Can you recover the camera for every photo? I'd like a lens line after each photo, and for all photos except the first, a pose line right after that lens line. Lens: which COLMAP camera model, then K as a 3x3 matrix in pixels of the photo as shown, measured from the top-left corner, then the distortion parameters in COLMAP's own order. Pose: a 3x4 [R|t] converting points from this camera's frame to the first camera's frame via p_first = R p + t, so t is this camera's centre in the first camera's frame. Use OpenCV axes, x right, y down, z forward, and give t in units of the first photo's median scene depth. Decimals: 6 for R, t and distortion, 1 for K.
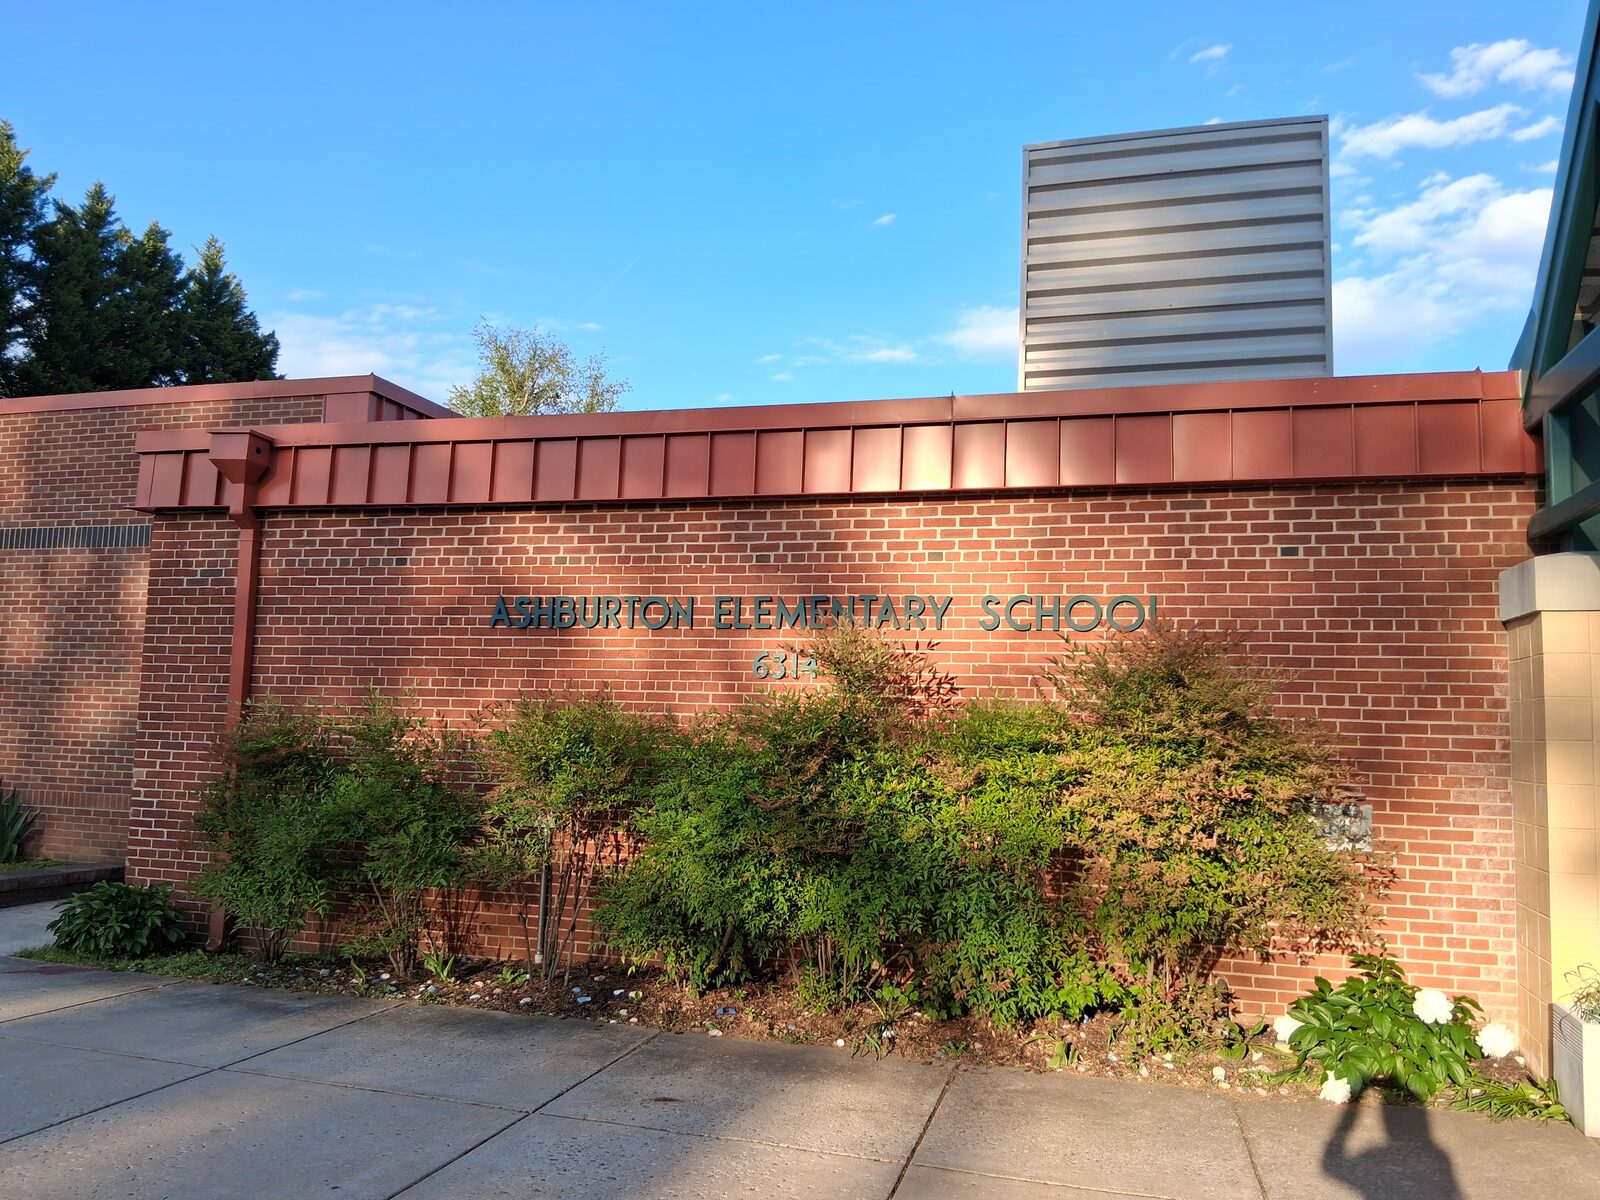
lens RADIAL K [[1156.0, 0, 805.2], [0, 1156.0, 618.6], [0, 0, 1]] dist [0.079029, -0.131601]
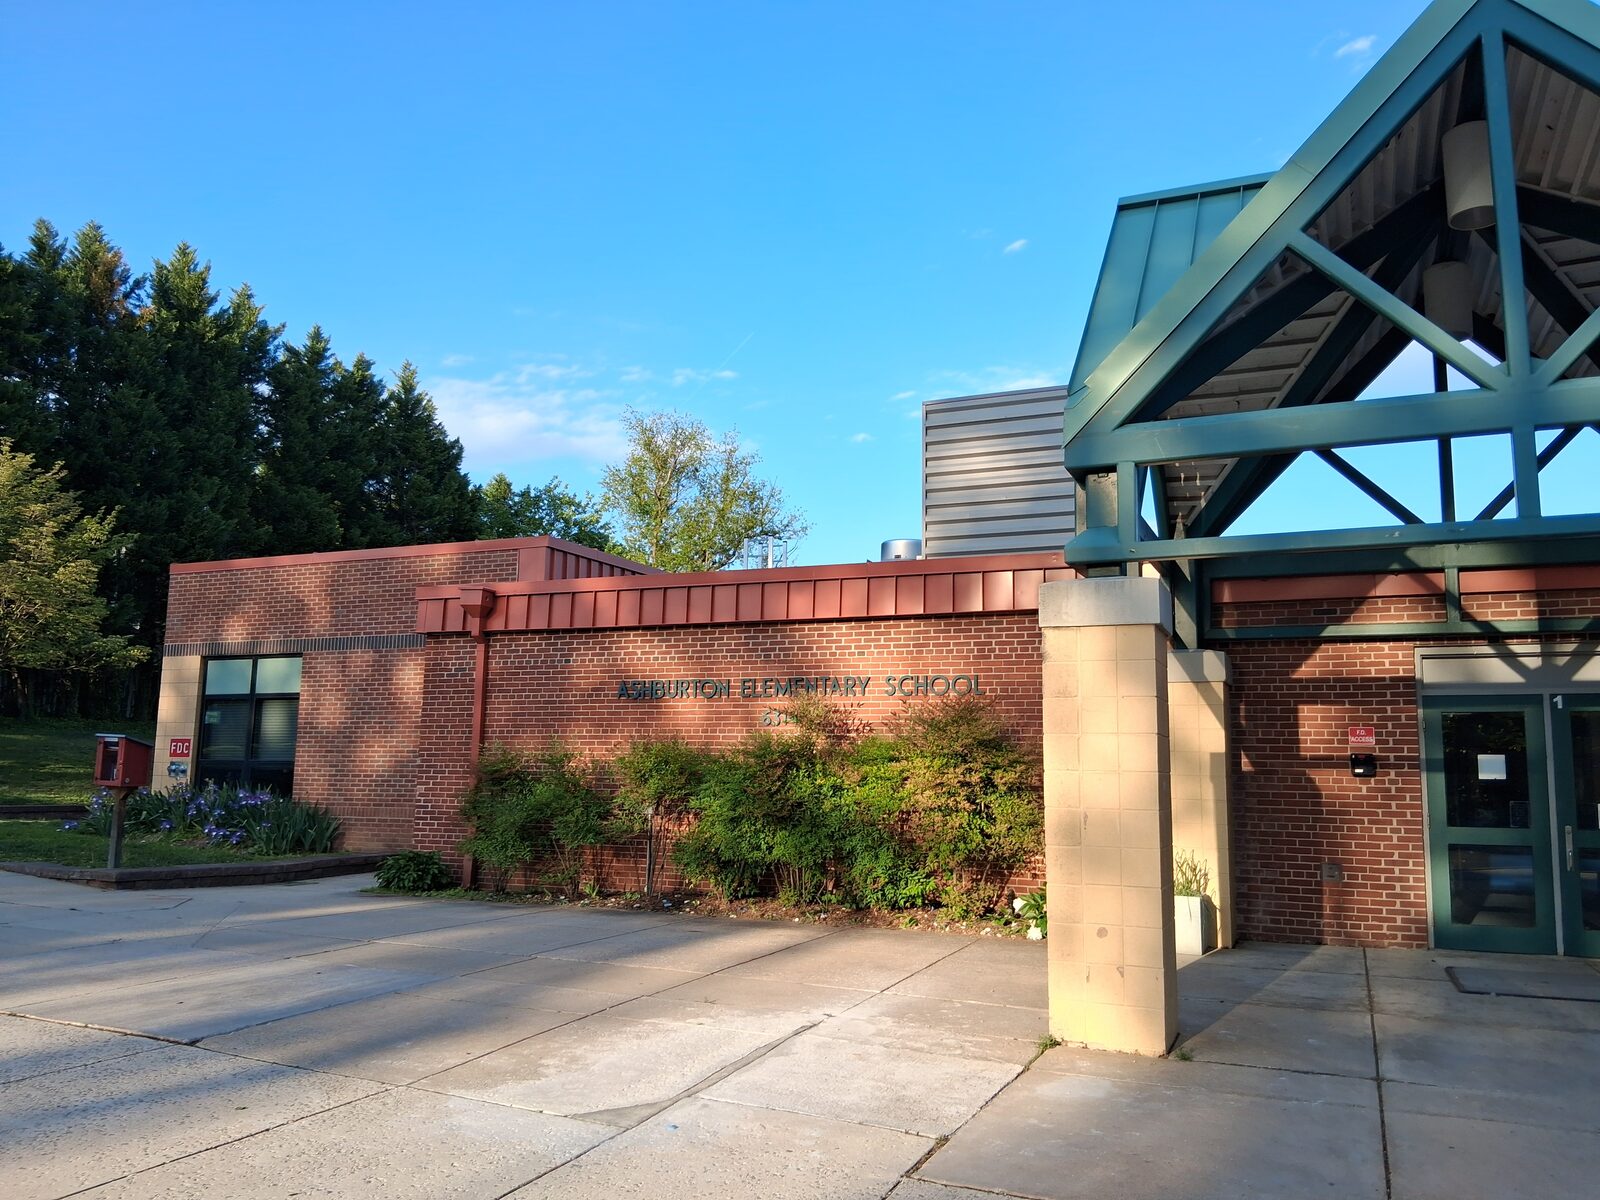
lens RADIAL K [[1203.6, 0, 800.0], [0, 1203.6, 600.0], [0, 0, 1]] dist [0.124341, -0.203939]
pose [[0.989687, -0.033160, -0.139356, 0.252683], [0.026337, 0.998375, -0.050529, -0.040917], [0.140805, 0.046338, 0.988952, -0.743834]]
